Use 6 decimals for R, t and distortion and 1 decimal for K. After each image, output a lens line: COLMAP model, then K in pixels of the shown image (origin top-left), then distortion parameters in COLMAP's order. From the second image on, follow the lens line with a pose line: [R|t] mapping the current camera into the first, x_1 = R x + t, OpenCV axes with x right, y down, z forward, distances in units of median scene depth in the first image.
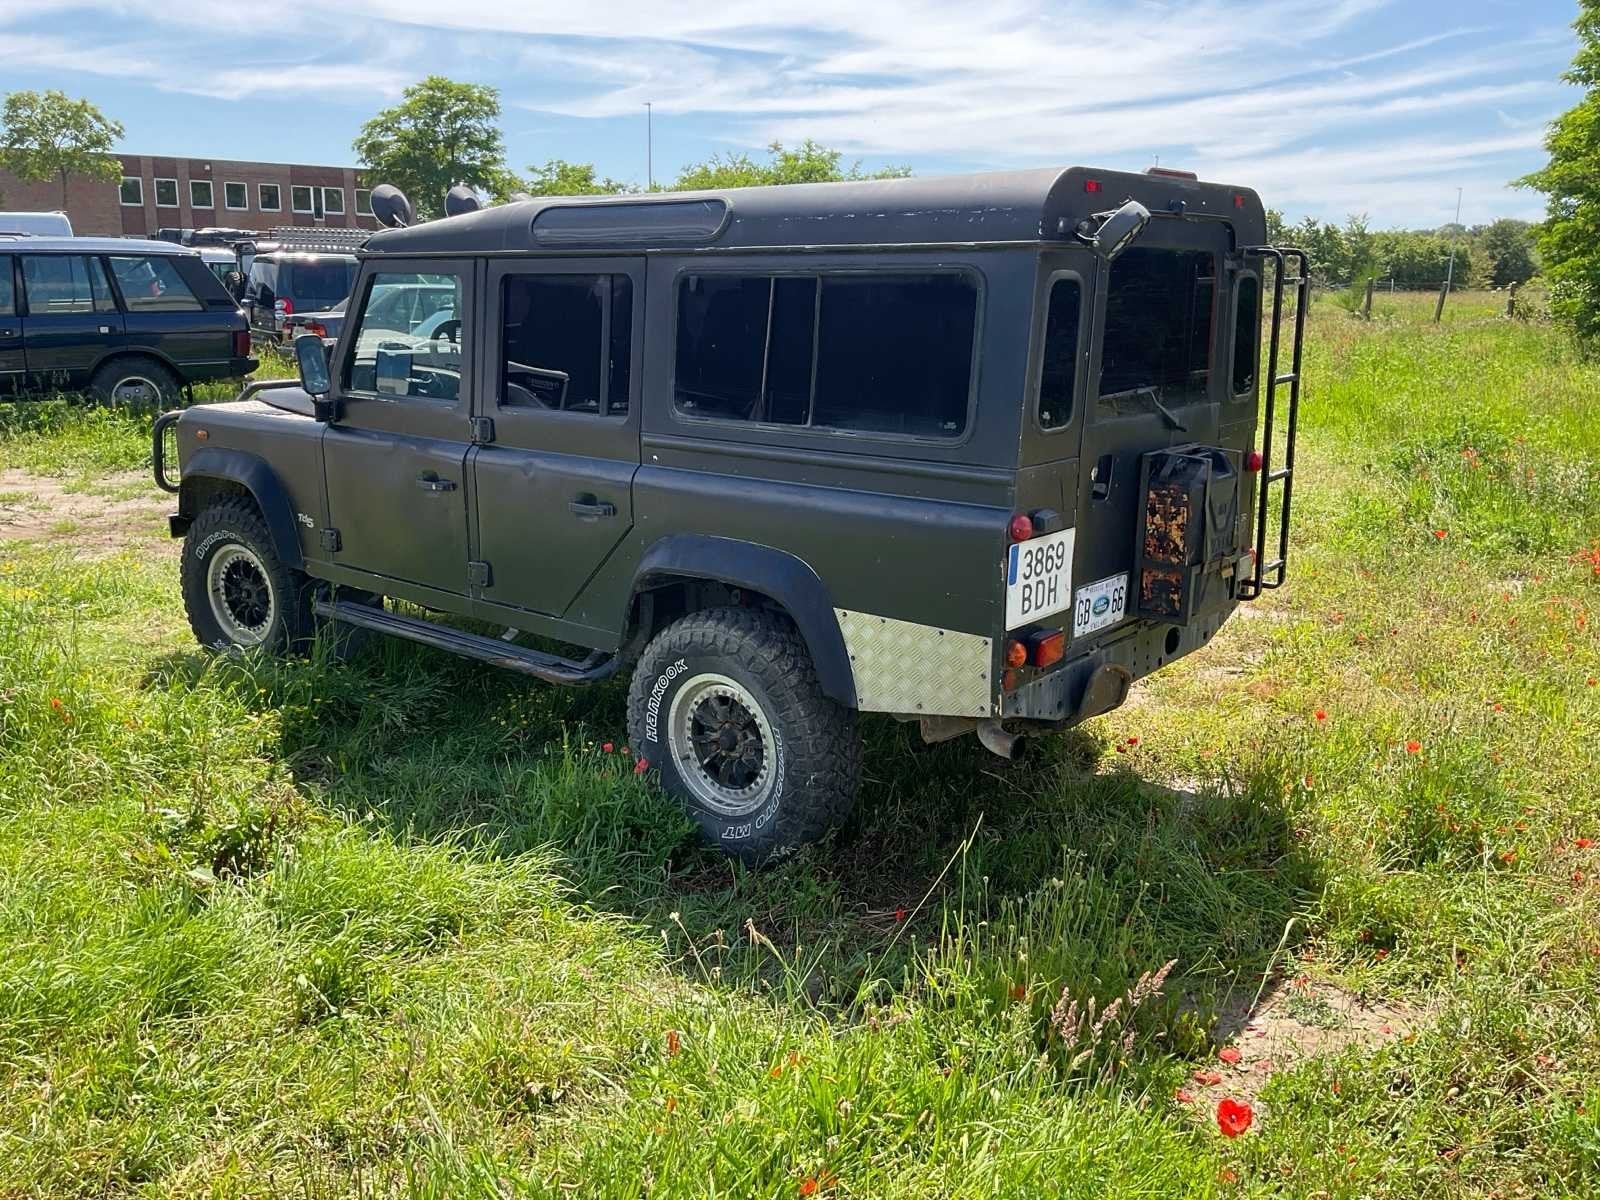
lens RADIAL K [[1401.5, 0, 800.0], [0, 1401.5, 600.0], [0, 0, 1]] dist [0.008836, -0.000049]
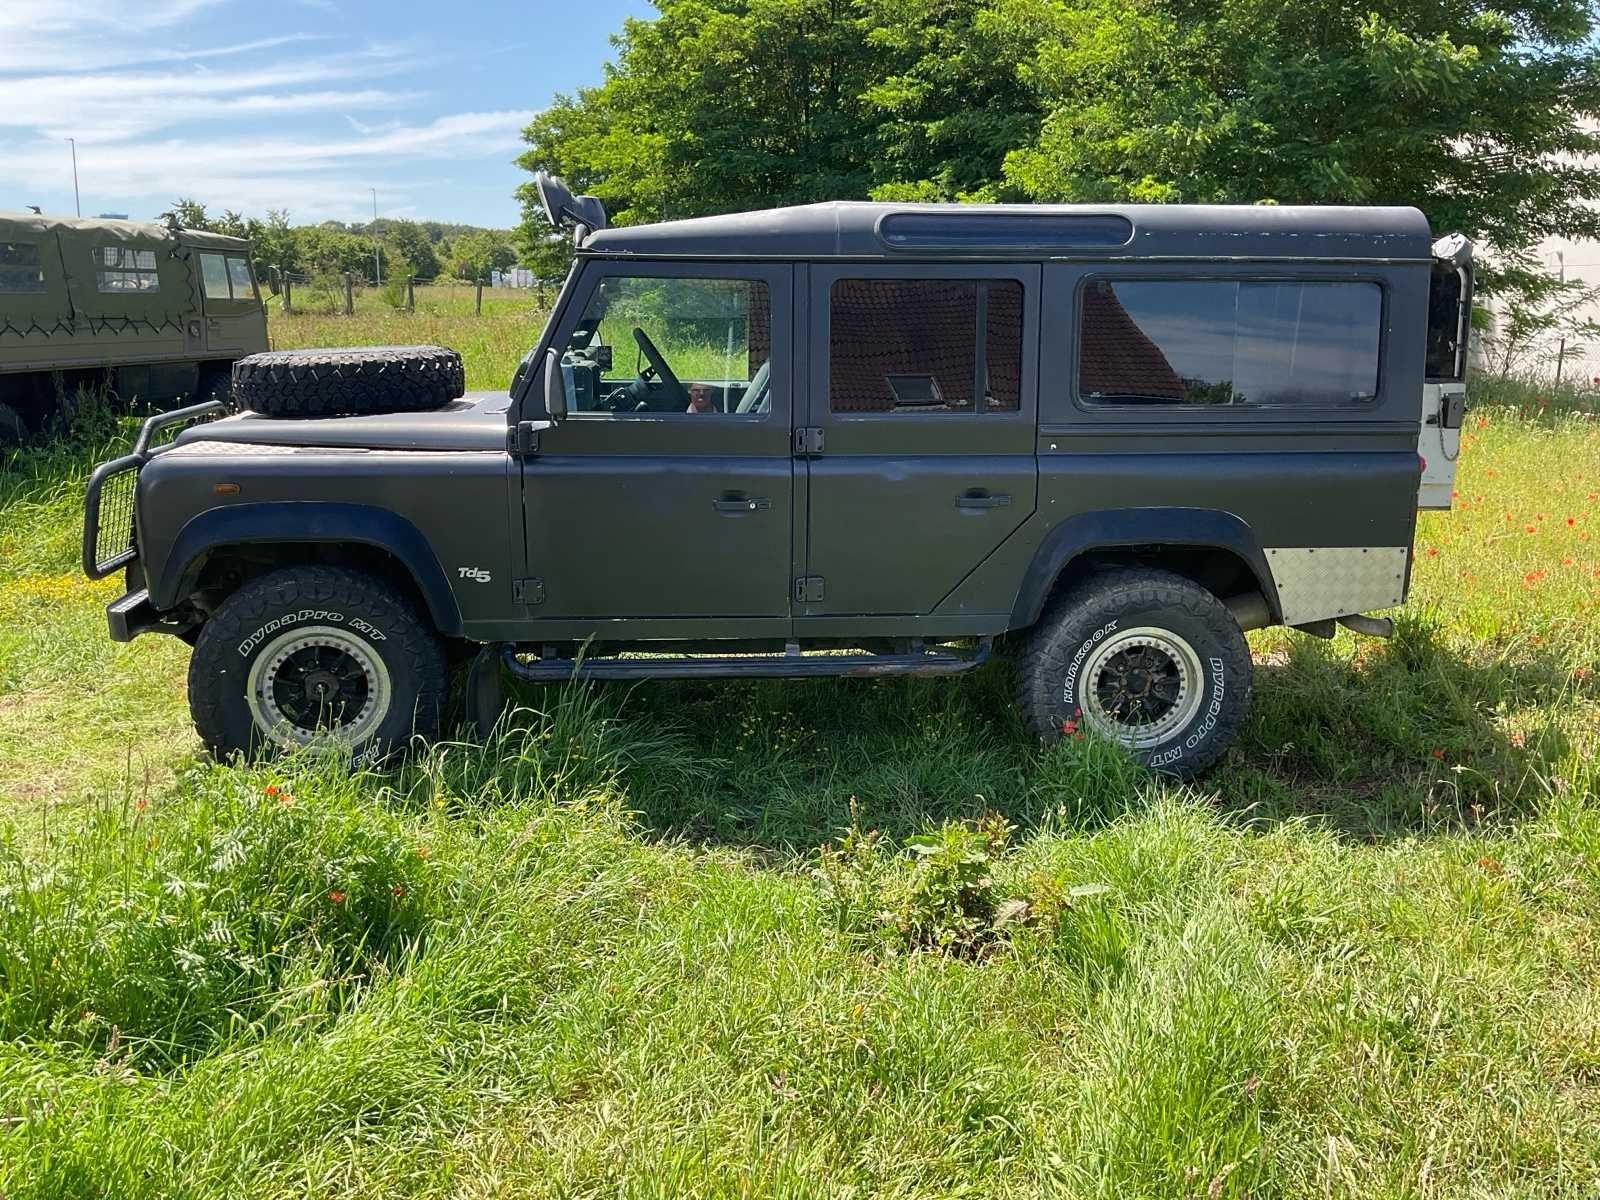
lens RADIAL K [[1401.5, 0, 800.0], [0, 1401.5, 600.0], [0, 0, 1]] dist [0.008836, -0.000049]
pose [[0.711441, -0.159007, 0.684521, -0.969321], [0.156309, 0.985470, 0.066459, -0.082989], [-0.685142, 0.059716, 0.725958, 0.329804]]
